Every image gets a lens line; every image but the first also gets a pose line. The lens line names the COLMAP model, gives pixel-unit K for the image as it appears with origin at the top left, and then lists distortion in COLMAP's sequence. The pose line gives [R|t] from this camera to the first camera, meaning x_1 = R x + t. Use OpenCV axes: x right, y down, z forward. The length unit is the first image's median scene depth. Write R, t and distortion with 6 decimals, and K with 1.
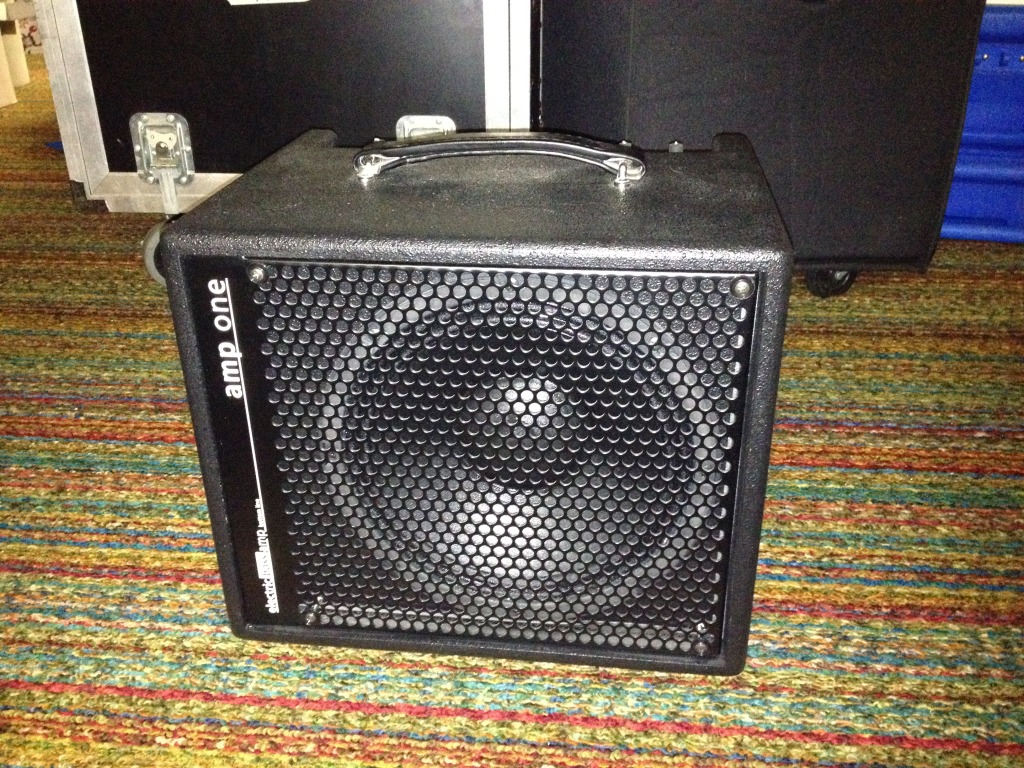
lens RADIAL K [[1045.7, 0, 512.0], [0, 1045.7, 384.0], [0, 0, 1]] dist [0.065271, -0.188925]
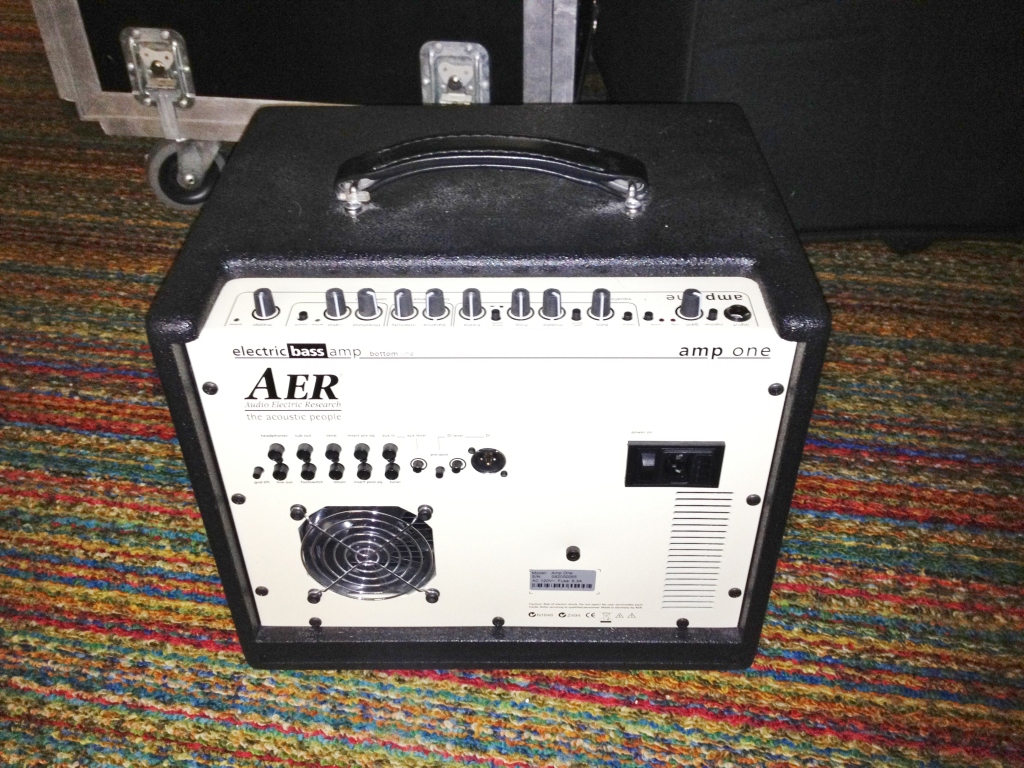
lens RADIAL K [[1045.7, 0, 512.0], [0, 1045.7, 384.0], [0, 0, 1]] dist [0.065271, -0.188925]
pose [[0.997675, 0.042291, -0.053440, 0.031514], [-0.029663, 0.975458, 0.218180, -0.233431], [0.061355, -0.216087, 0.974444, 0.139416]]
